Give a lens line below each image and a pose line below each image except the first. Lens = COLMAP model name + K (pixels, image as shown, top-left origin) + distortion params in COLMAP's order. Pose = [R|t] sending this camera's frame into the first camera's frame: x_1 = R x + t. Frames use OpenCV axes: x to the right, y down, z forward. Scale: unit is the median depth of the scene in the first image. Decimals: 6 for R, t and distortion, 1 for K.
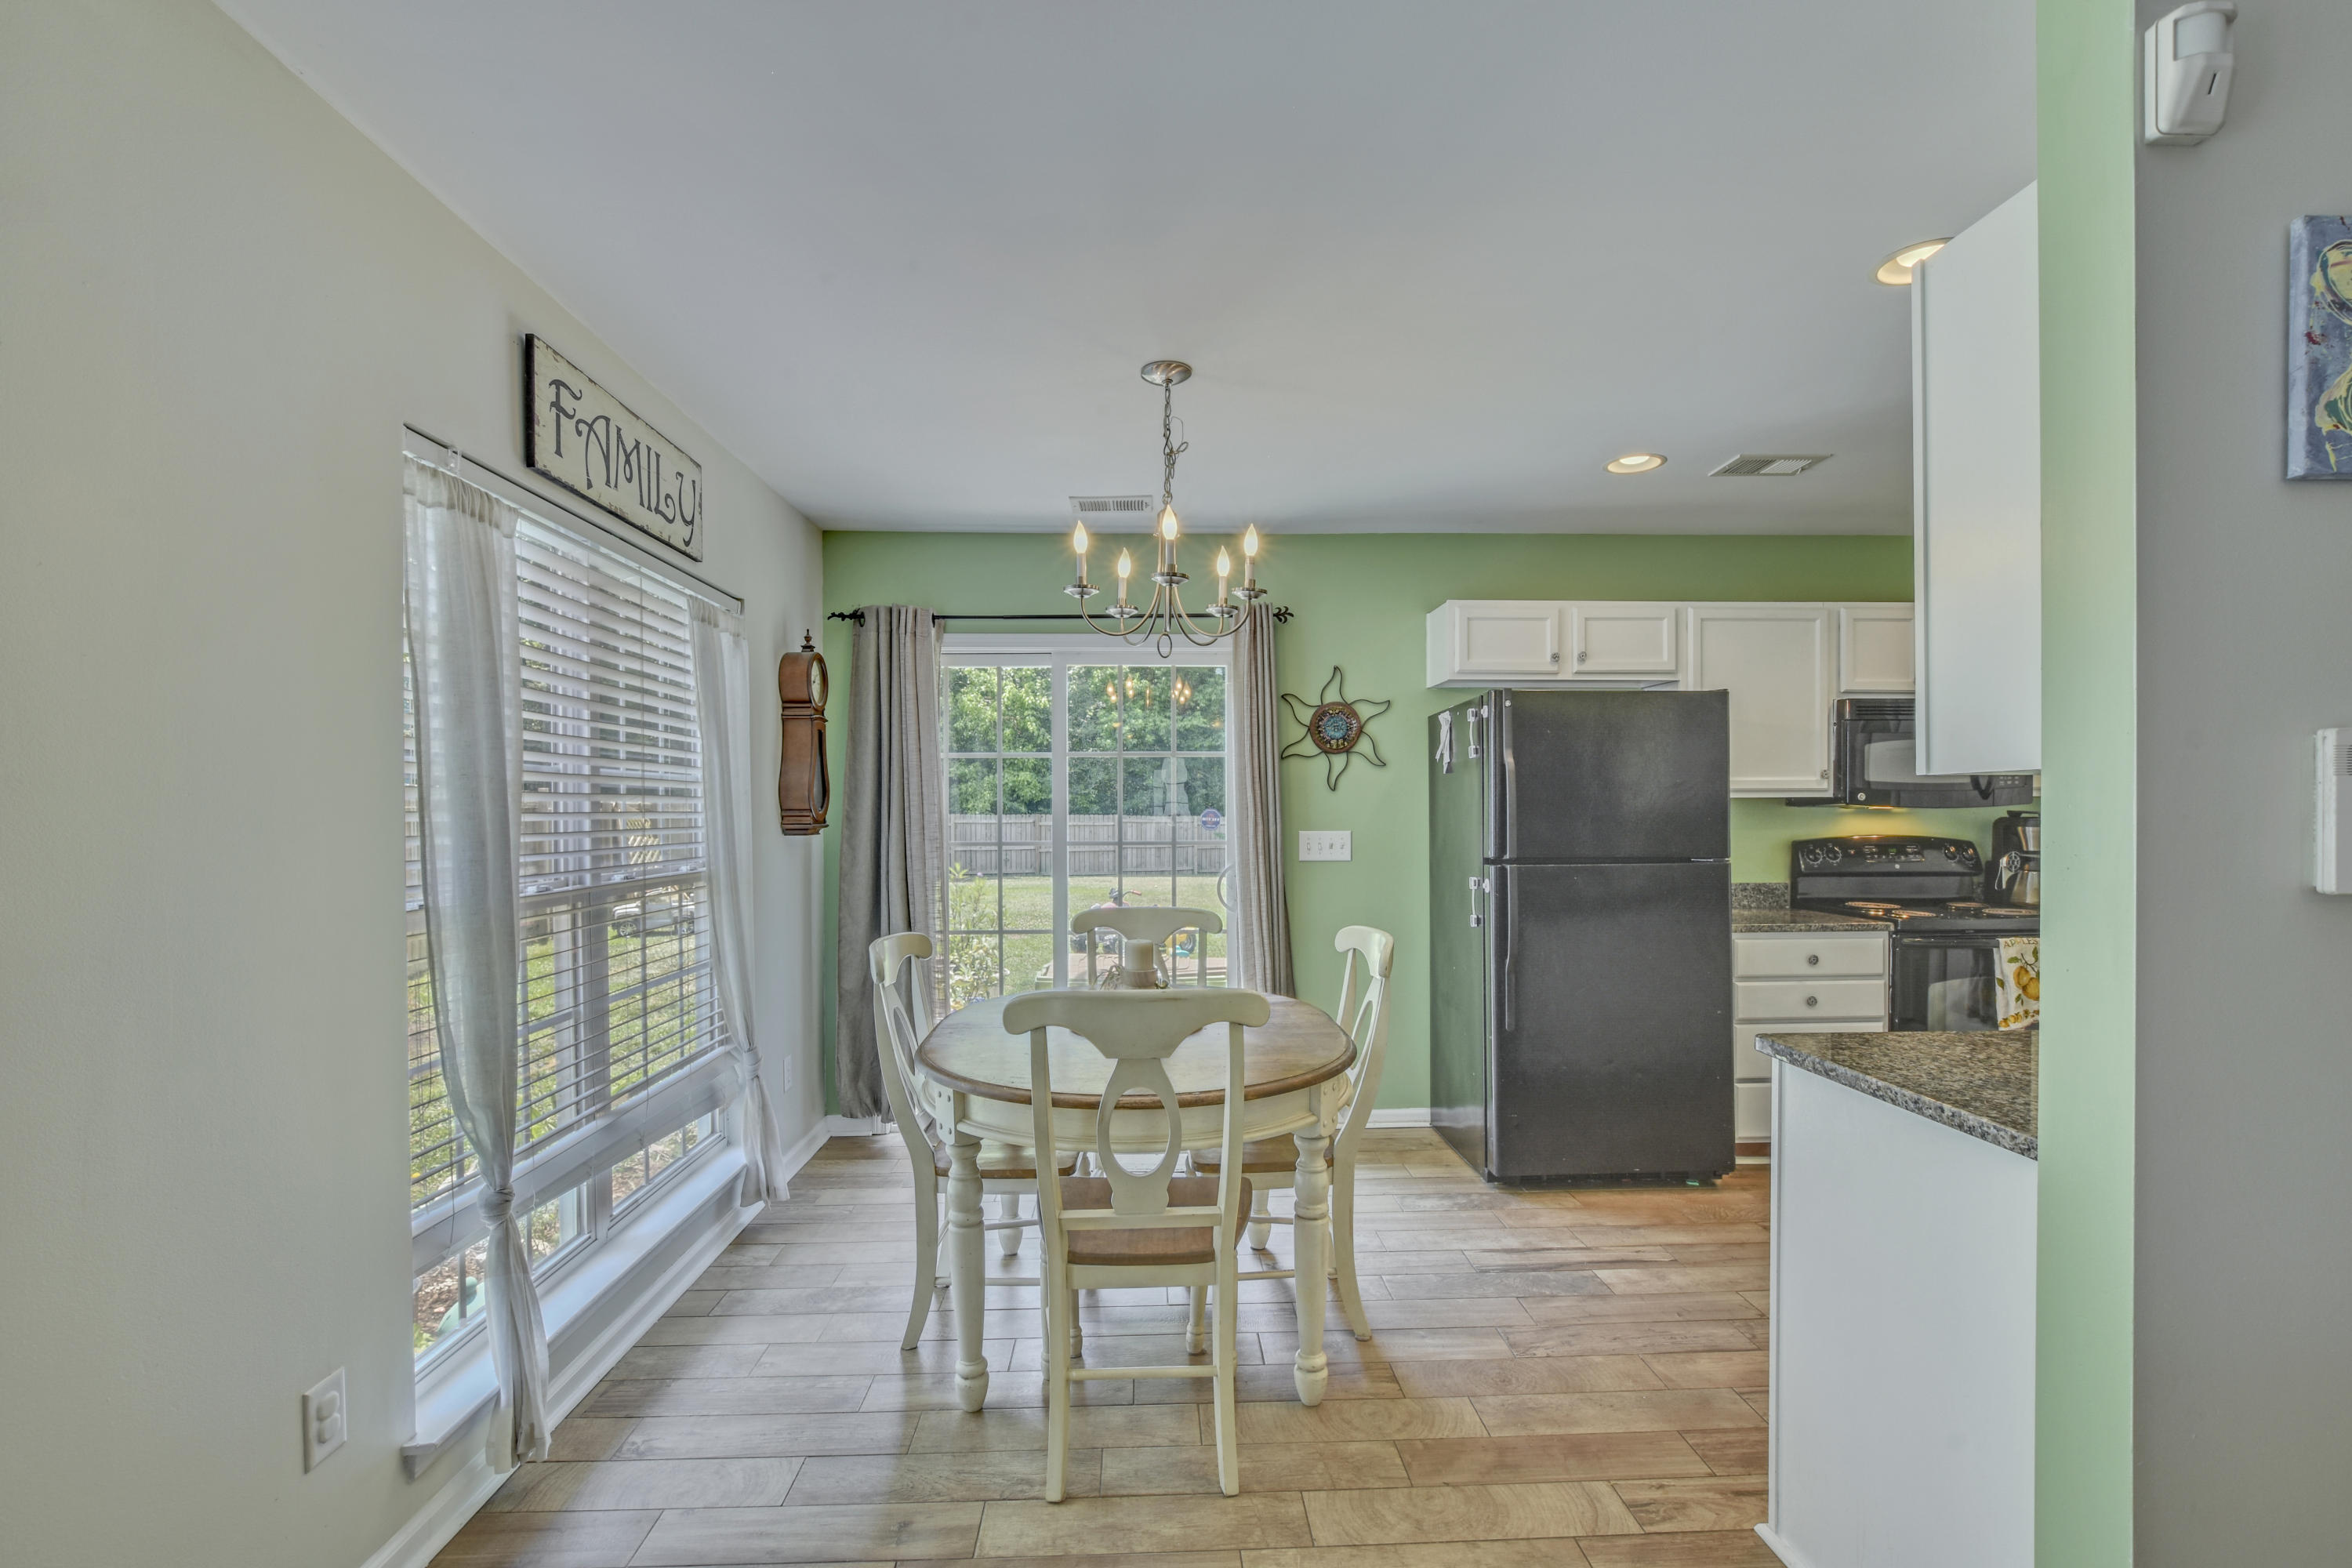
lens RADIAL K [[1070.8, 0, 1174.6], [0, 1070.8, 812.4], [0, 0, 1]] dist [-0.012496, 0.000158]
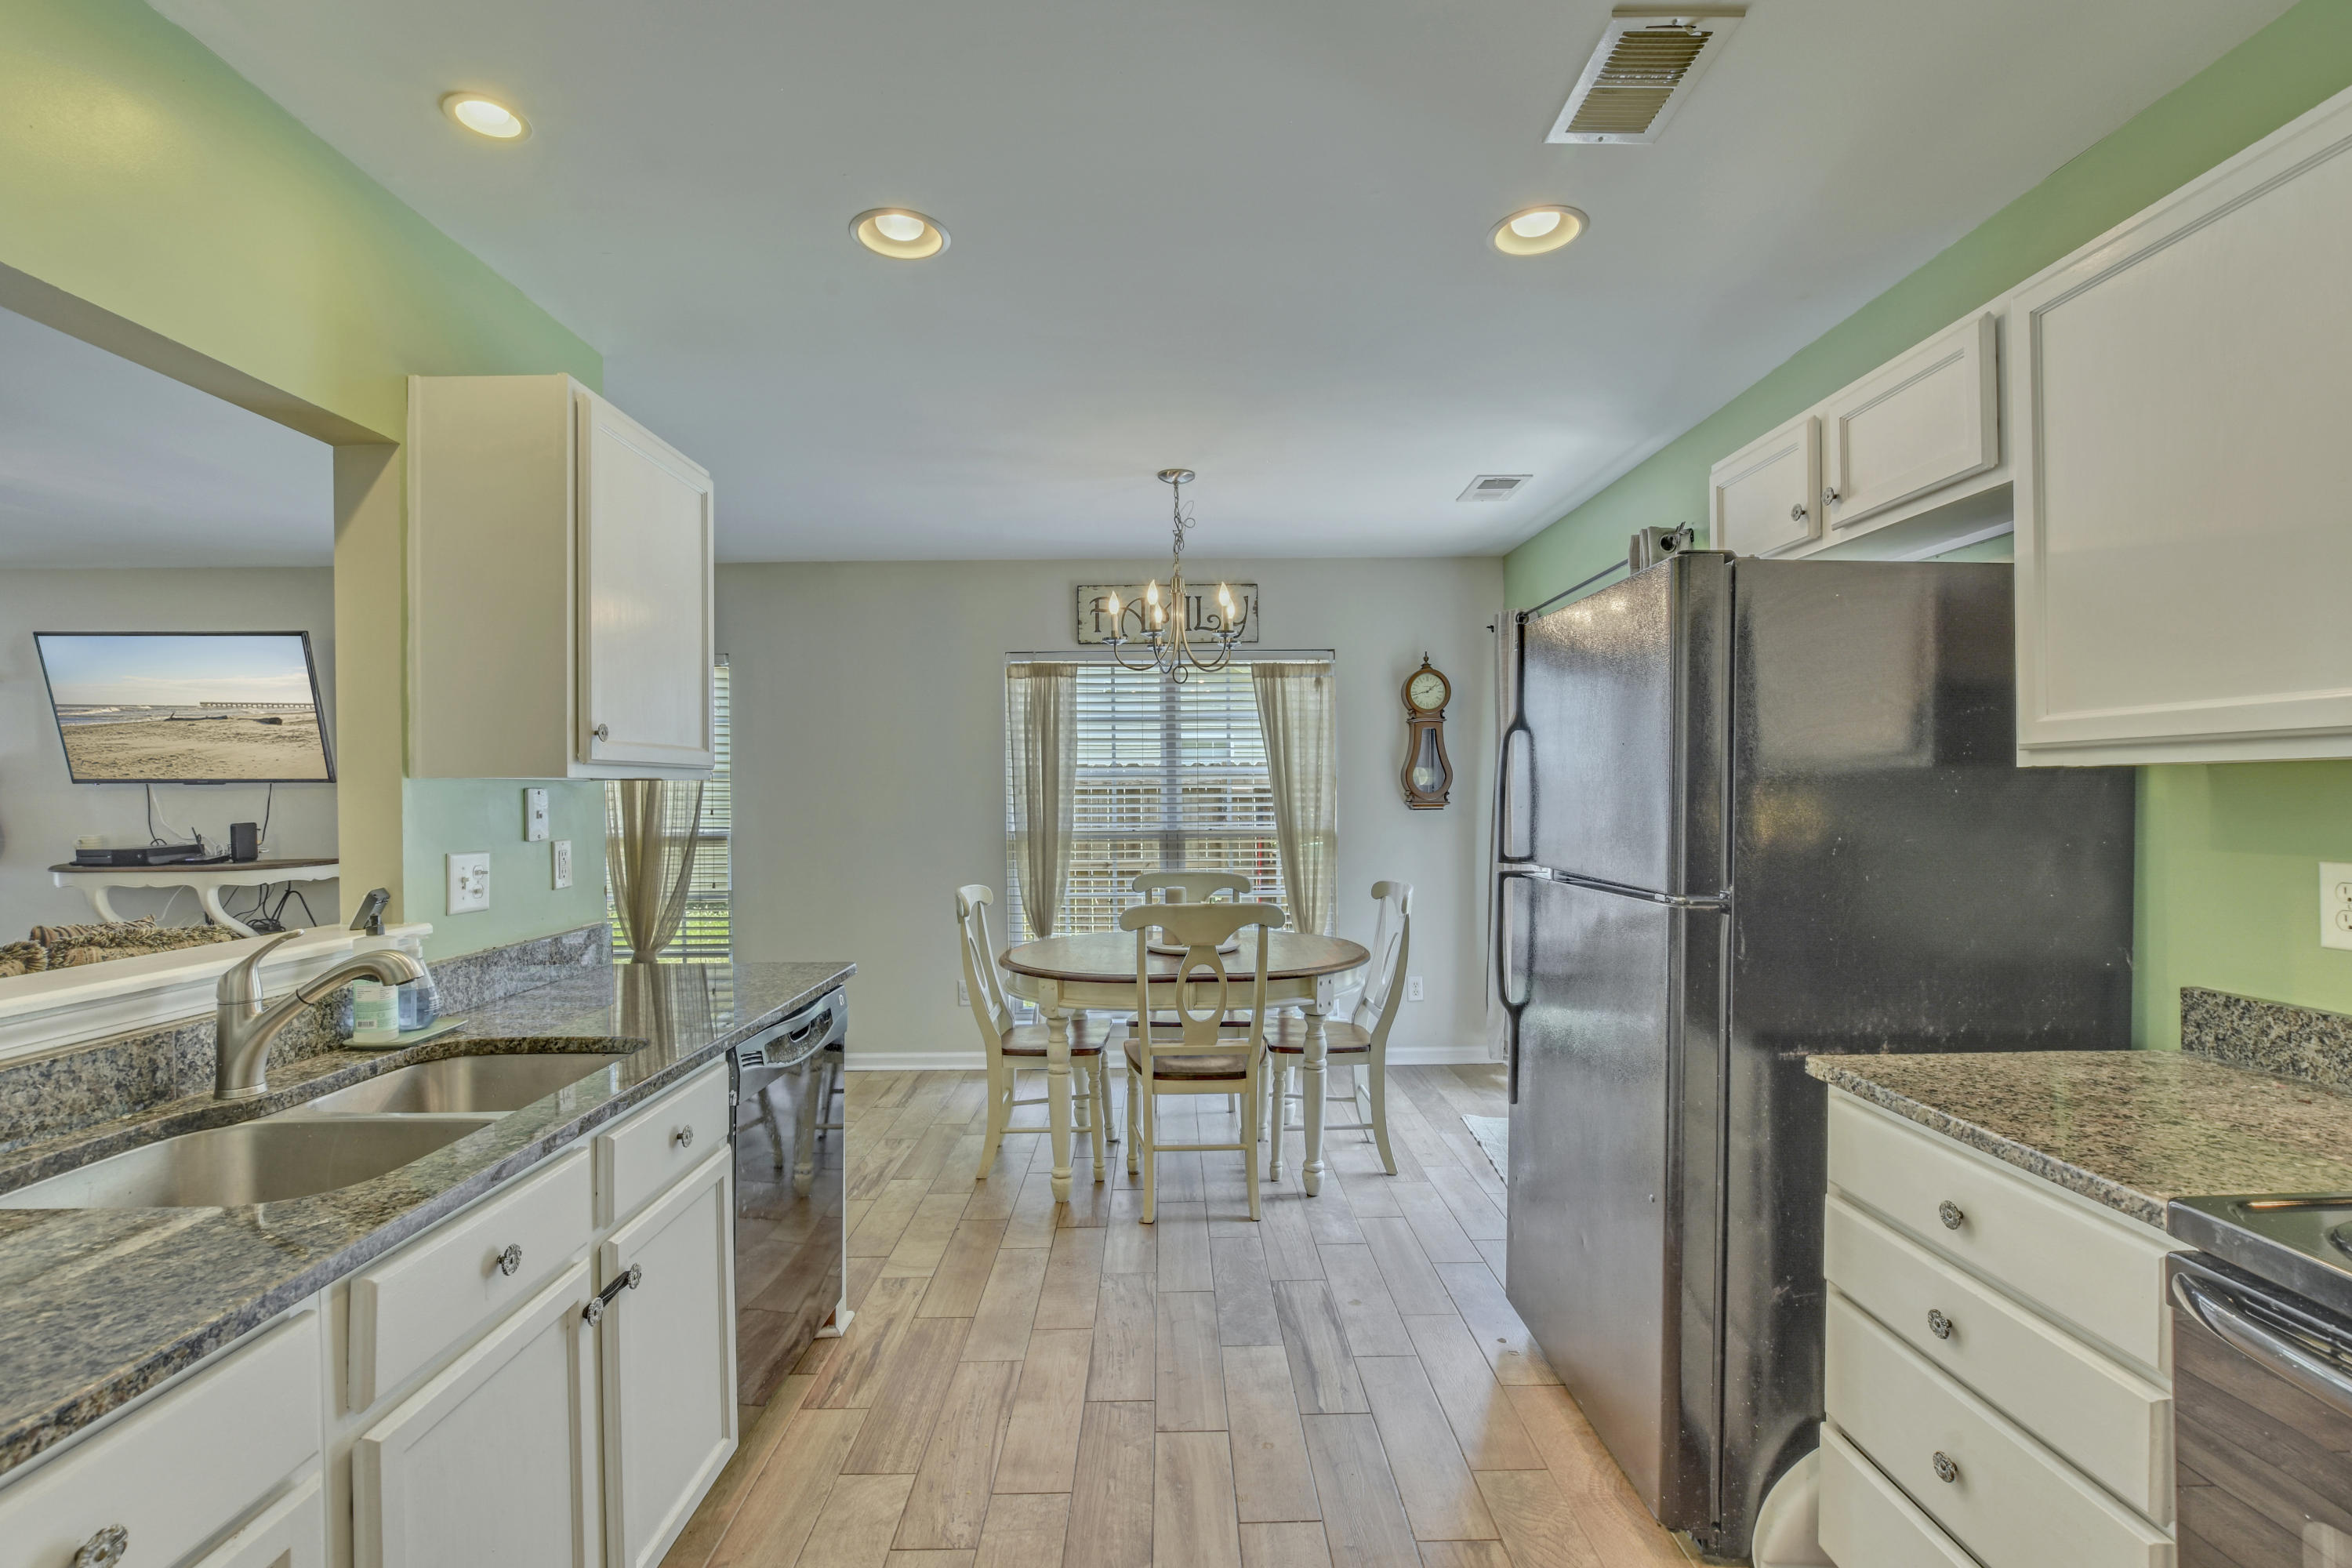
lens RADIAL K [[1040.4, 0, 1173.1], [0, 1040.4, 793.5], [0, 0, 1]] dist [-0.011074, 0.000746]
pose [[-0.036652, 0.006877, -0.999304, 0.949090], [0.008177, 0.999945, 0.006582, -0.009190], [0.999295, -0.007930, -0.036707, 0.742414]]
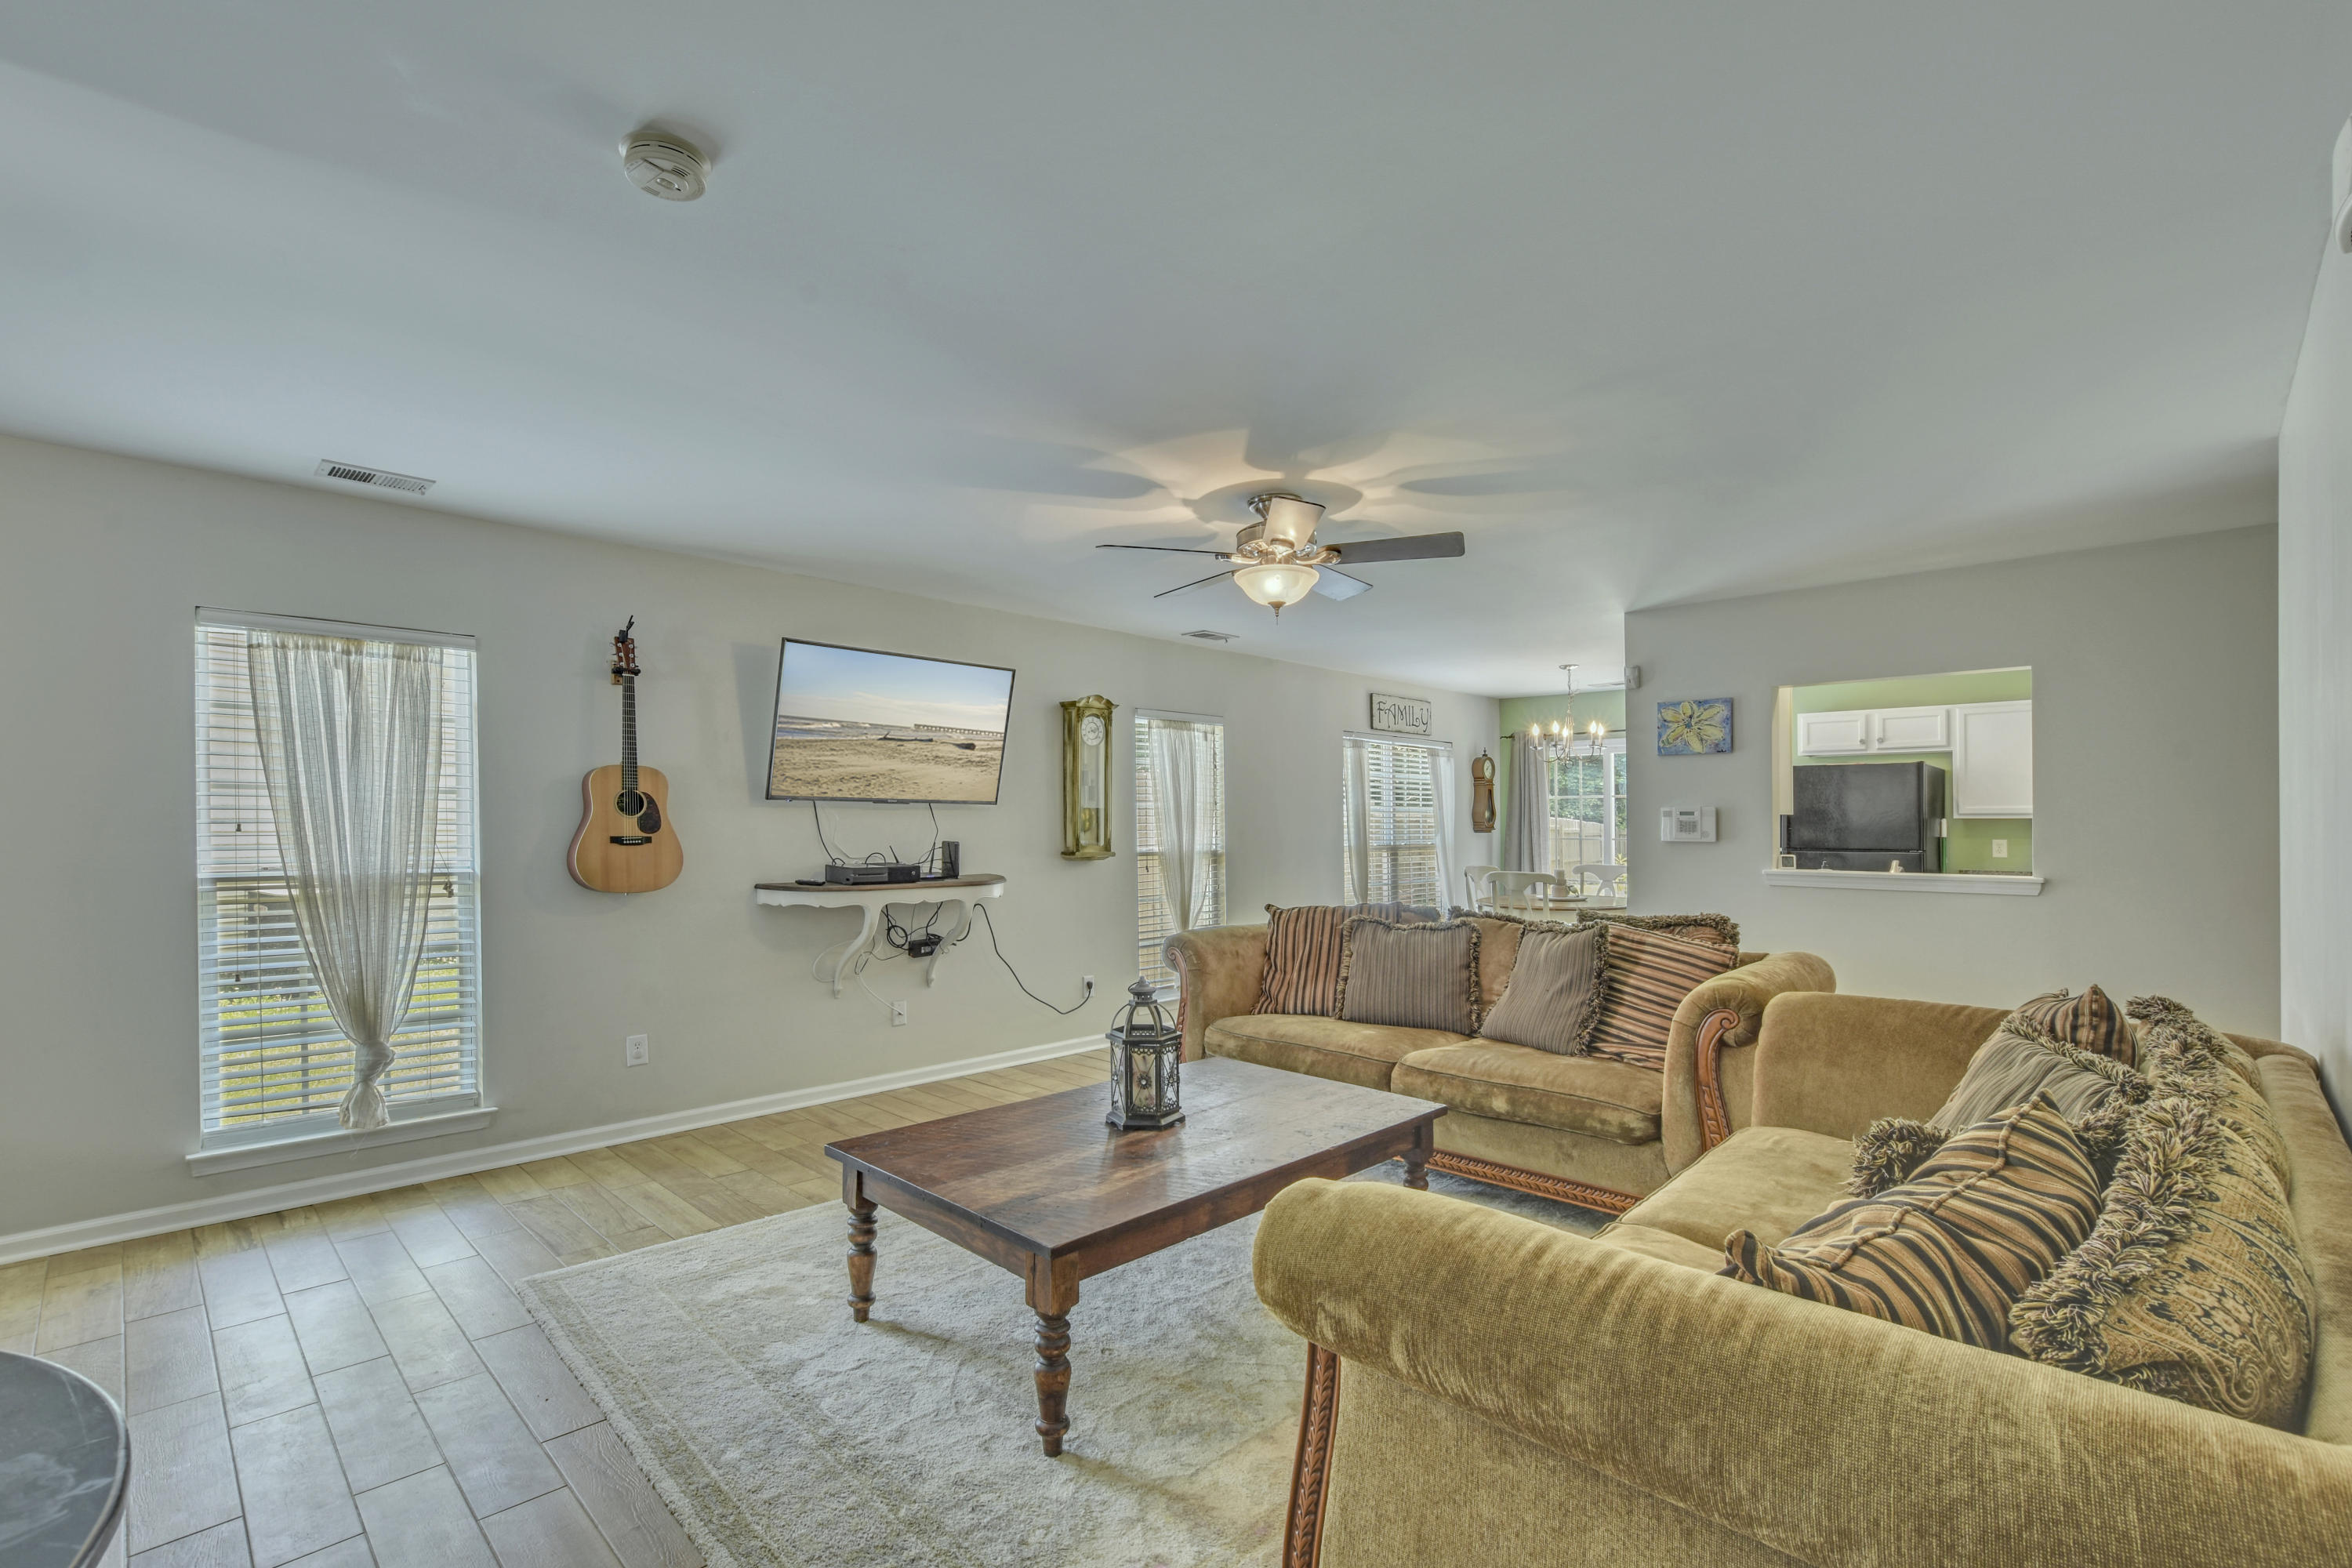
lens RADIAL K [[1044.1, 0, 1147.3], [0, 1044.1, 817.4], [0, 0, 1]] dist [-0.003573, -0.000014]
pose [[0.675221, 0.004885, -0.737600, 0.898531], [-0.006922, 0.999976, 0.000285, -0.007626], [0.737583, 0.004913, 0.675238, -1.177429]]
